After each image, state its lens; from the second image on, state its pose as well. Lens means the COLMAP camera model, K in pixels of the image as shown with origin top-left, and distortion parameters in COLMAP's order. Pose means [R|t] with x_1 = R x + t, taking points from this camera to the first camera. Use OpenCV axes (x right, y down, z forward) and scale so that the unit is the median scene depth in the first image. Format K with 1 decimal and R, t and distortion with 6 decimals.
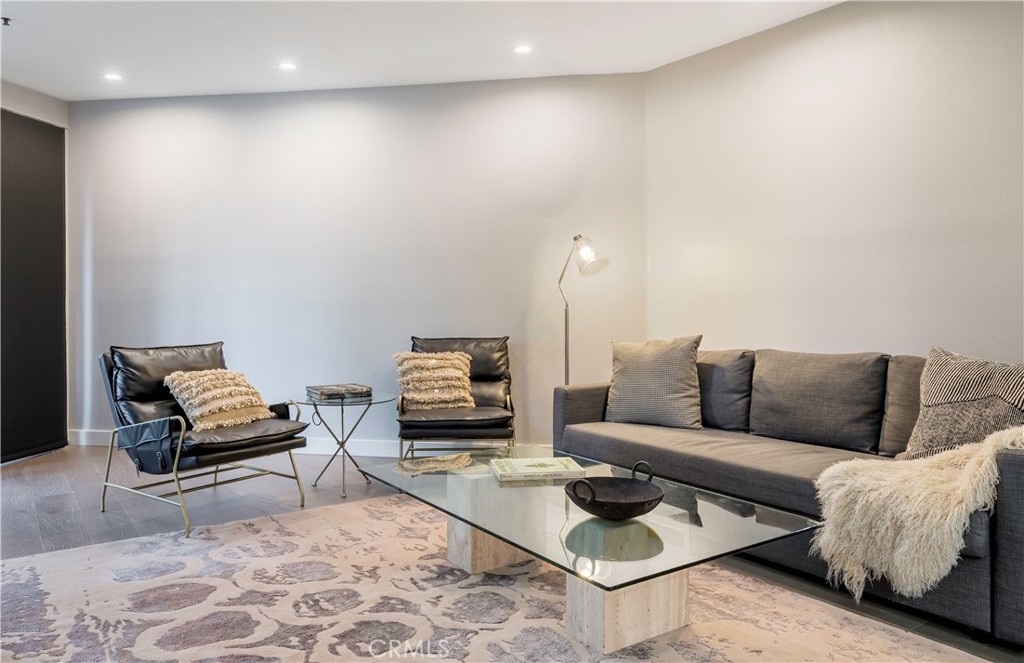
lens RADIAL K [[741.3, 0, 463.8], [0, 741.3, 270.3], [0, 0, 1]] dist [0.033450, 0.001598]
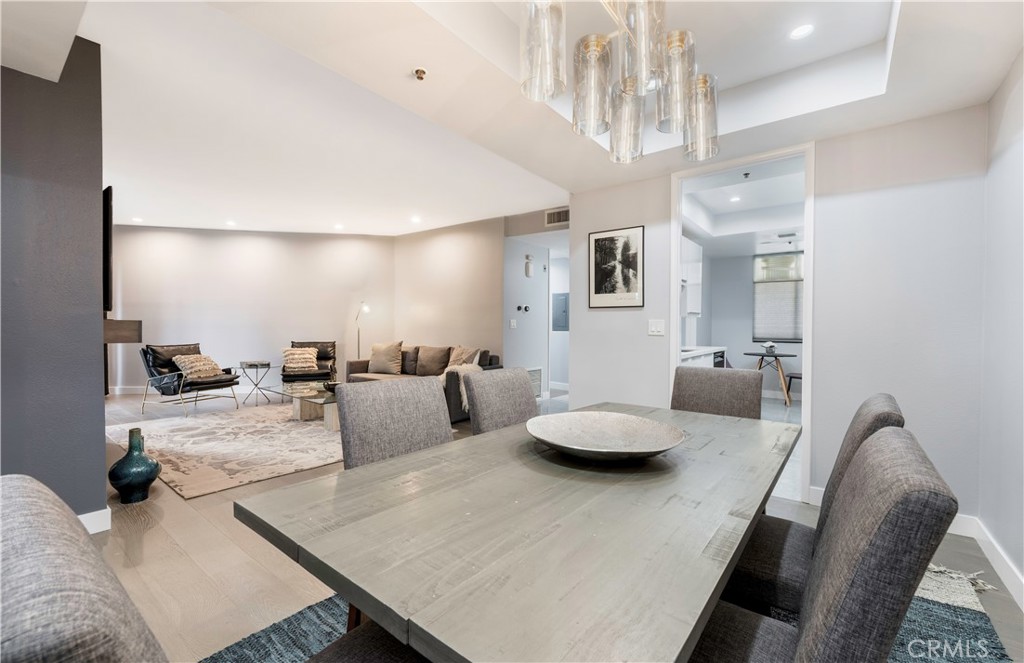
lens RADIAL K [[425.8, 0, 506.7], [0, 425.8, 325.8], [0, 0, 1]] dist [-0.010214, -0.000092]
pose [[0.944333, 0.013871, 0.328699, 0.161205], [-0.030817, 0.998447, 0.046402, -0.053768], [-0.327545, -0.053949, 0.943294, -0.609545]]
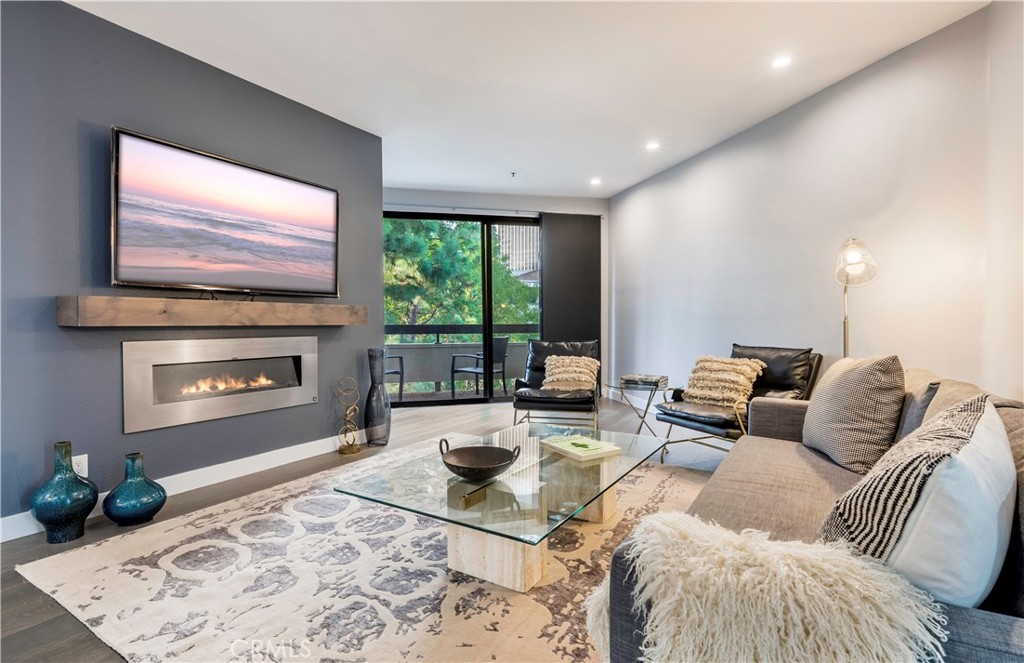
lens RADIAL K [[502.8, 0, 535.4], [0, 502.8, 333.4], [0, 0, 1]] dist [-0.000041, -0.000203]
pose [[0.481332, 0.034130, -0.875873, 0.596015], [0.036748, 0.997577, 0.059067, 0.013944], [0.875768, -0.060617, 0.478912, 0.399699]]
